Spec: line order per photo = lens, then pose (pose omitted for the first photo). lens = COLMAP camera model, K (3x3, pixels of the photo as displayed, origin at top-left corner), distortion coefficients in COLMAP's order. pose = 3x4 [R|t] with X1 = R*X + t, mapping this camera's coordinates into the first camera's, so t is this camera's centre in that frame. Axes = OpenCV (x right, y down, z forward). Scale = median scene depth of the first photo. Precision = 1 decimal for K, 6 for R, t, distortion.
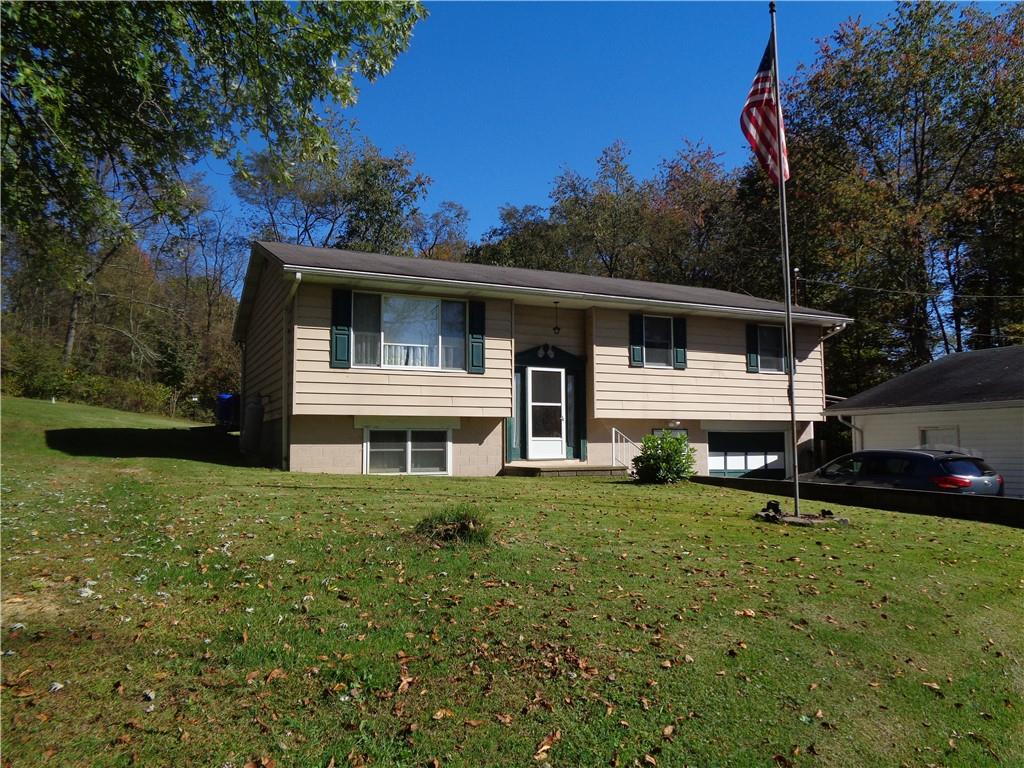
lens RADIAL K [[763.3, 0, 518.6], [0, 763.3, 385.2], [0, 0, 1]] dist [0.002570, 0.000818]
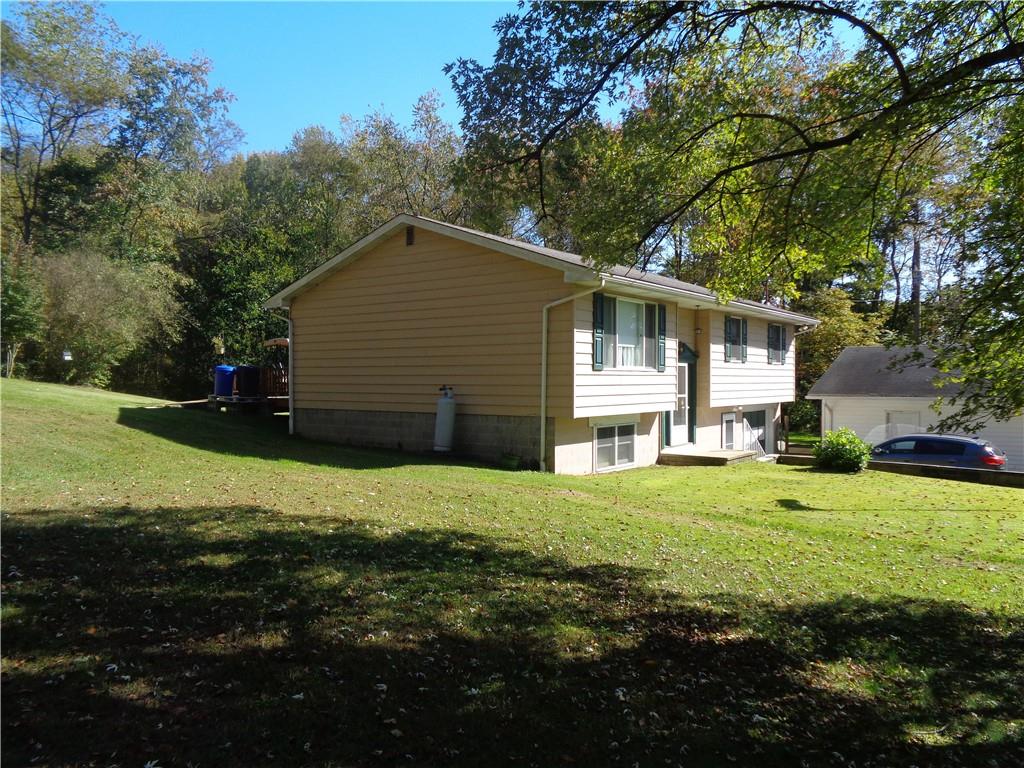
lens RADIAL K [[763.3, 0, 518.6], [0, 763.3, 385.2], [0, 0, 1]] dist [0.002570, 0.000818]
pose [[0.882490, 0.003516, 0.470318, -0.714707], [-0.046193, 0.995785, 0.079232, -0.069870], [-0.468057, -0.091647, 0.878933, 0.131918]]
